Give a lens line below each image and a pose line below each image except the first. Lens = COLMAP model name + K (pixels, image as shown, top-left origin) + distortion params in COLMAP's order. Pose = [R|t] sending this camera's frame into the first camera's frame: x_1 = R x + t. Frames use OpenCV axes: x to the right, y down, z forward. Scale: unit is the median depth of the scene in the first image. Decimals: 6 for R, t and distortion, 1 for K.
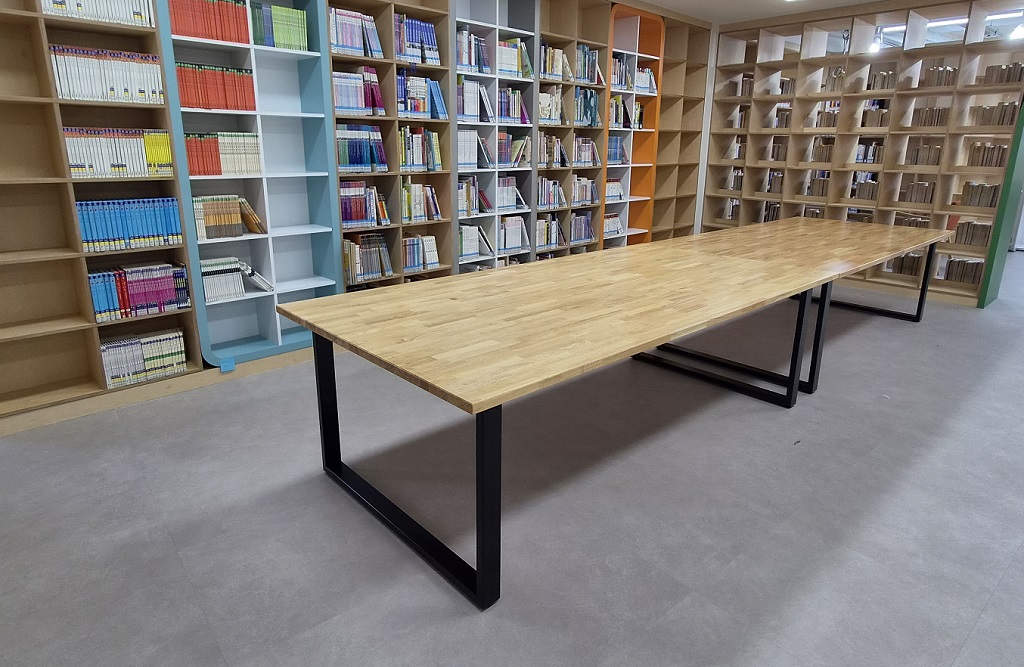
lens RADIAL K [[597.6, 0, 532.2], [0, 597.6, 292.6], [0, 0, 1]] dist [0.009224, 0.000984]
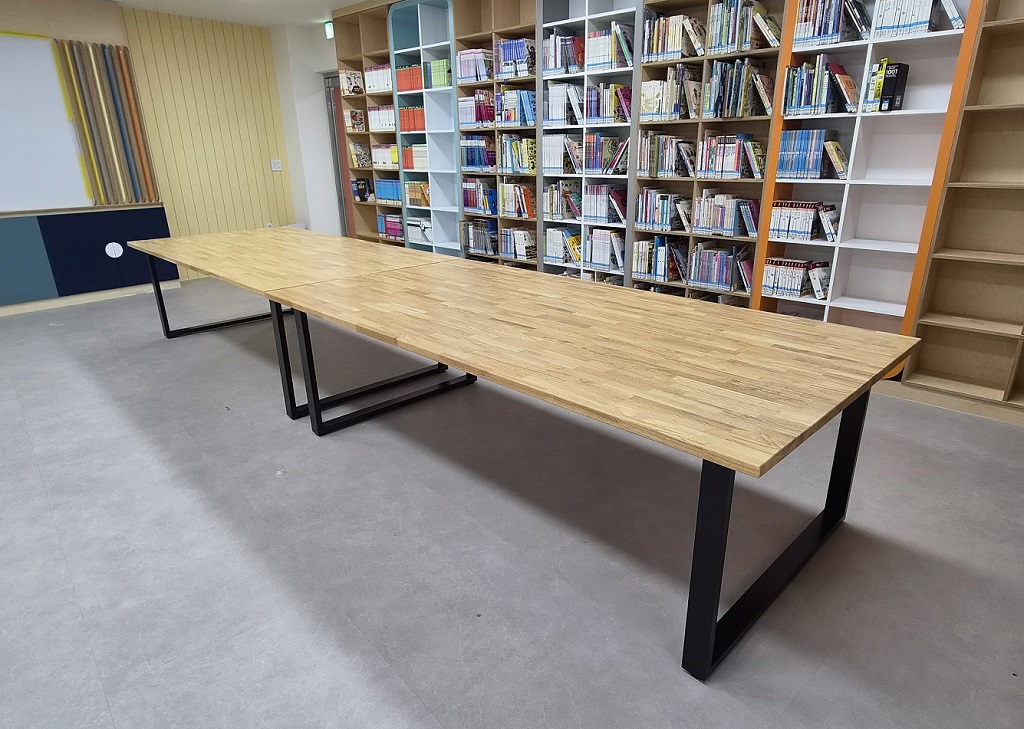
lens RADIAL K [[603.8, 0, 515.2], [0, 603.8, 366.3], [0, 0, 1]] dist [0.006641, 0.001415]
pose [[0.016521, 0.328204, -0.944462, 1.037905], [-0.232297, 0.920005, 0.315641, -0.223767], [0.972504, 0.214182, 0.091440, 0.952650]]
